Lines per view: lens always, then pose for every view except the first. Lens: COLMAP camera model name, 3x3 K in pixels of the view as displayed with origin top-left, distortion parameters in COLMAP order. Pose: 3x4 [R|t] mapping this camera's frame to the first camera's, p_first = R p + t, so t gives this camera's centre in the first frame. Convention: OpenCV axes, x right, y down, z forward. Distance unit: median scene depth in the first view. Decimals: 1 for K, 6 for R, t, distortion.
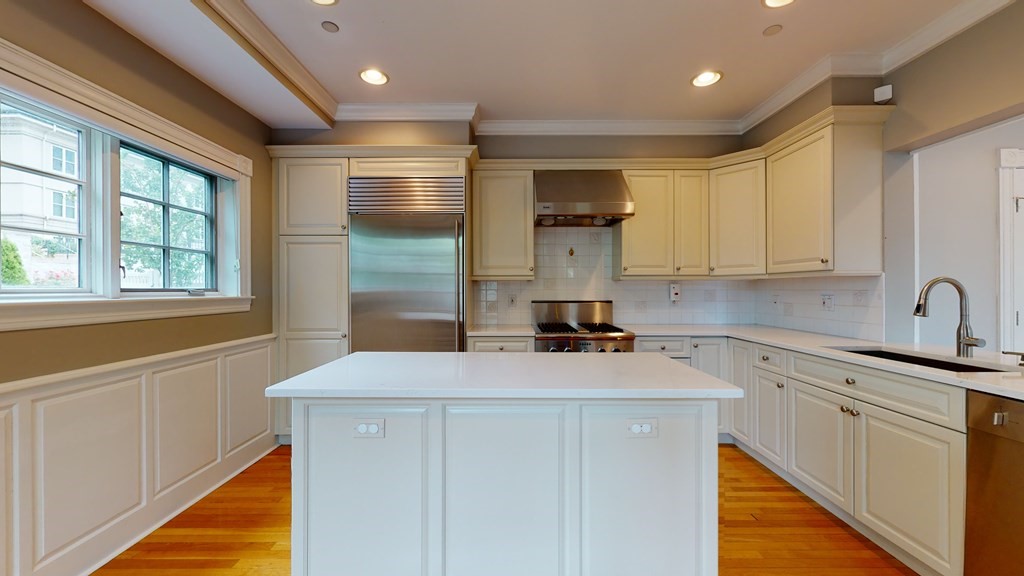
lens RADIAL K [[373.5, 0, 511.8], [0, 373.5, 288.0], [0, 0, 1]] dist [0.002031, -0.000566]
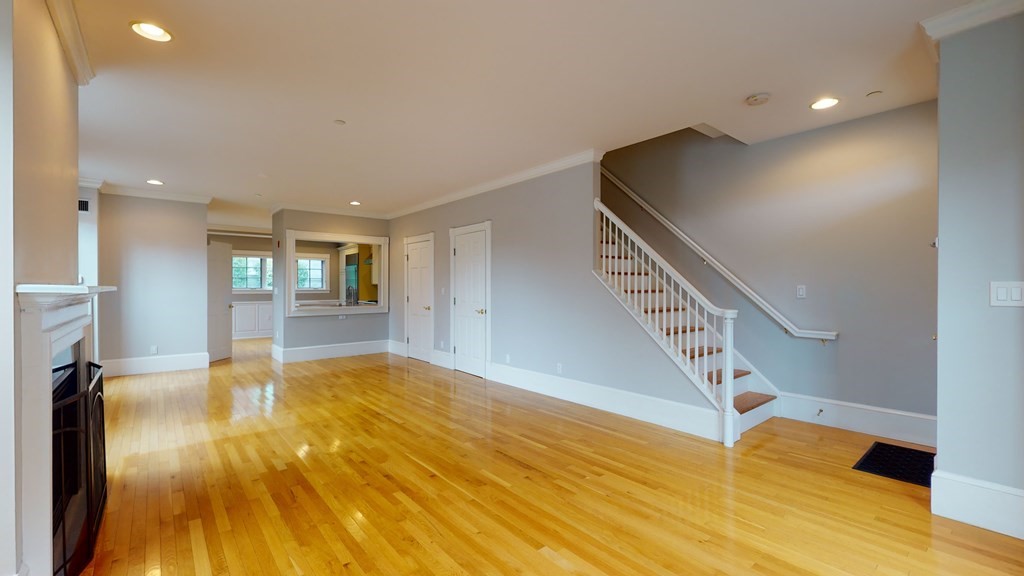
lens RADIAL K [[426.6, 0, 511.5], [0, 426.6, 288.8], [0, 0, 1]] dist [-0.001417, 0.000728]
pose [[0.643269, 0.004838, -0.765625, 3.507998], [0.004185, 0.999943, 0.009835, -0.019529], [0.765629, -0.009531, 0.643212, -0.349019]]
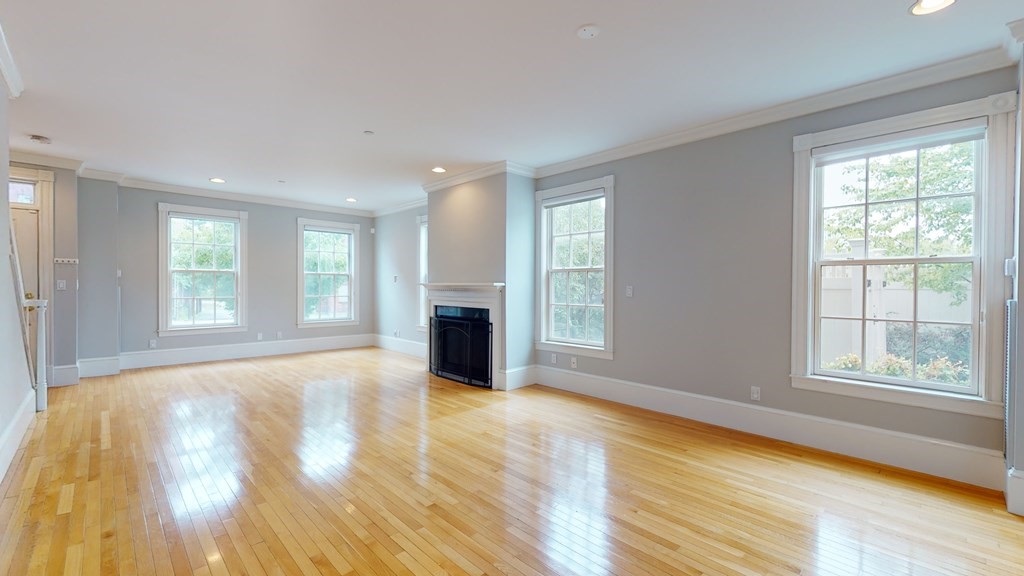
lens RADIAL K [[426.6, 0, 512.8], [0, 426.6, 289.9], [0, 0, 1]] dist [-0.001417, 0.000728]
pose [[-0.697542, -0.008346, 0.716495, 0.943185], [-0.007178, 0.999963, 0.004661, -0.000976], [-0.716508, -0.001892, -0.697576, 0.684806]]
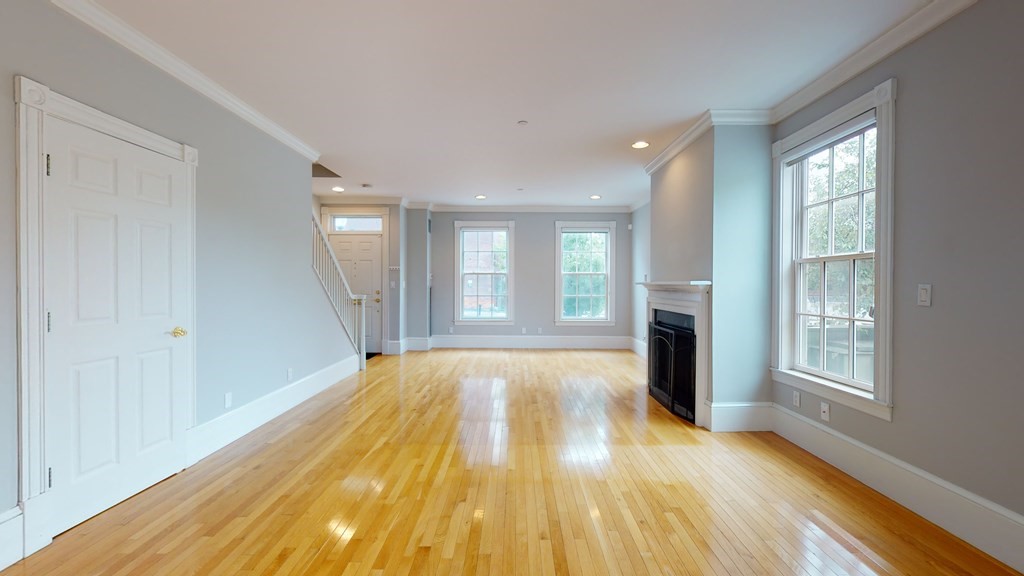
lens RADIAL K [[426.6, 0, 511.5], [0, 426.6, 290.0], [0, 0, 1]] dist [-0.001417, 0.000728]
pose [[0.006791, -0.011021, 0.999916, 0.957803], [-0.008475, 0.999903, 0.011079, -0.003309], [-0.999941, -0.008550, 0.006697, 0.088496]]
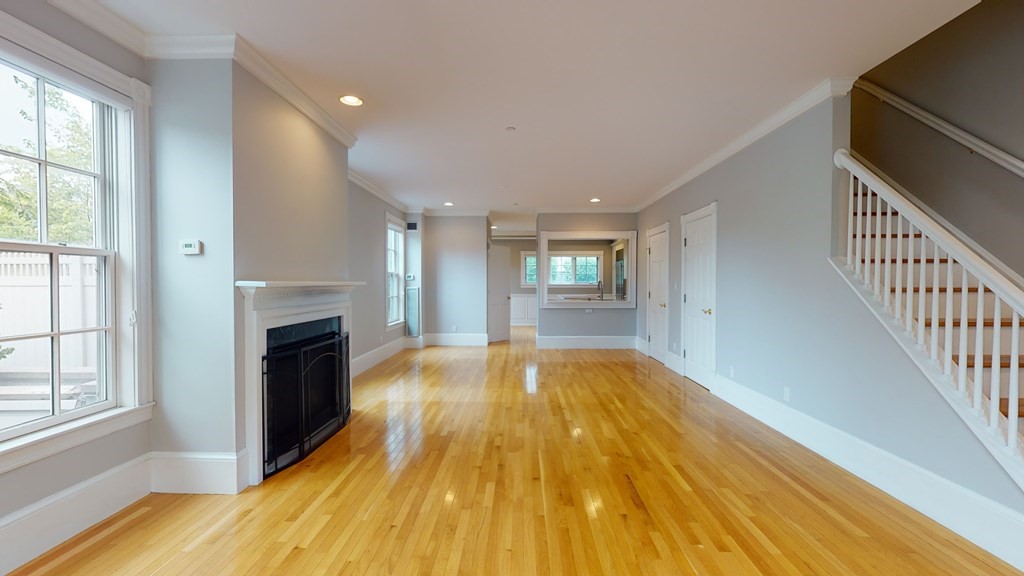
lens RADIAL K [[426.6, 0, 511.4], [0, 426.6, 288.9], [0, 0, 1]] dist [-0.001417, 0.000728]
pose [[-0.022758, 0.018416, -0.999571, 3.579535], [0.006686, 0.999811, 0.018268, -0.018544], [0.999719, -0.006267, -0.022877, 0.098854]]
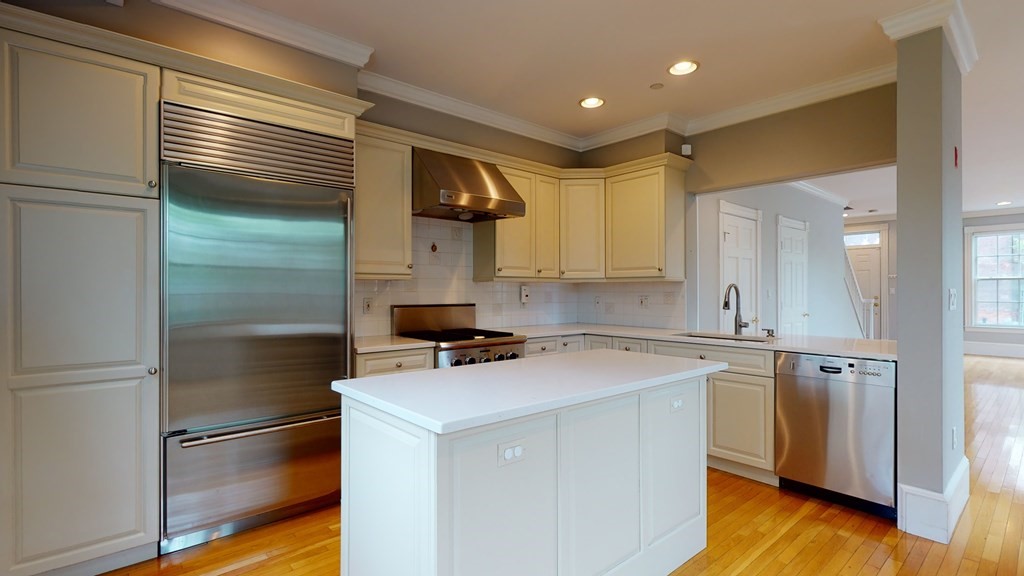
lens RADIAL K [[473.2, 0, 509.3], [0, 473.2, 289.4], [0, 0, 1]] dist [-0.002443, 0.000329]
pose [[0.758176, 0.002669, 0.652044, -0.506882], [-0.003592, 0.999994, 0.000084, -0.001400], [-0.652040, -0.002406, 0.758181, 0.079137]]
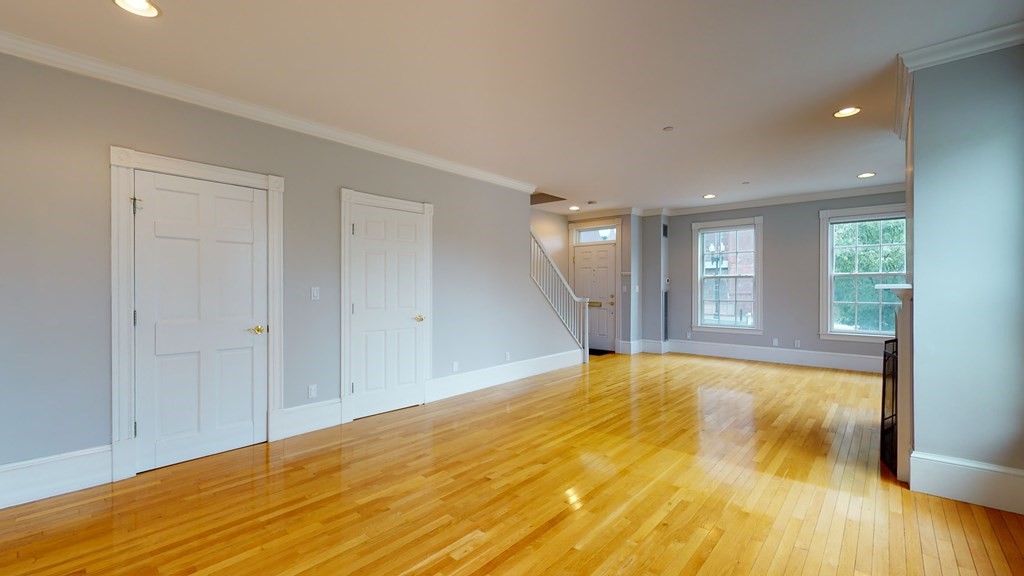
lens RADIAL K [[426.6, 0, 510.8], [0, 426.6, 288.7], [0, 0, 1]] dist [-0.001417, 0.000728]
pose [[0.662160, 0.001063, 0.749361, 0.956640], [-0.005789, 0.999976, 0.003697, -0.008423], [-0.749340, -0.006786, 0.662151, -0.433531]]
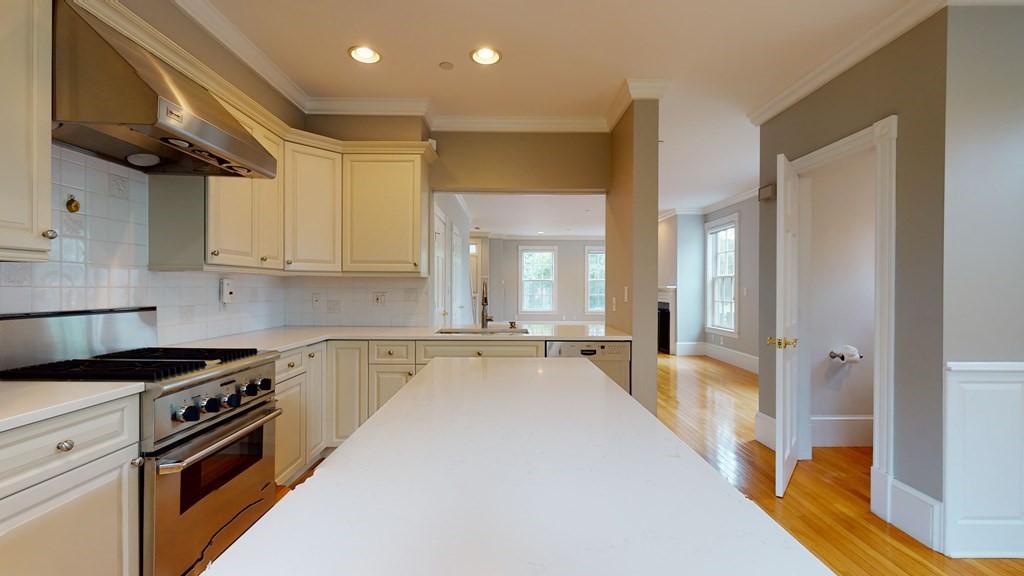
lens RADIAL K [[426.6, 0, 509.9], [0, 426.6, 289.0], [0, 0, 1]] dist [-0.001417, 0.000728]
pose [[-0.002790, -0.001624, 0.999995, -0.445433], [-0.009181, 0.999957, 0.001598, 0.002110], [-0.999954, -0.009176, -0.002805, 0.562183]]
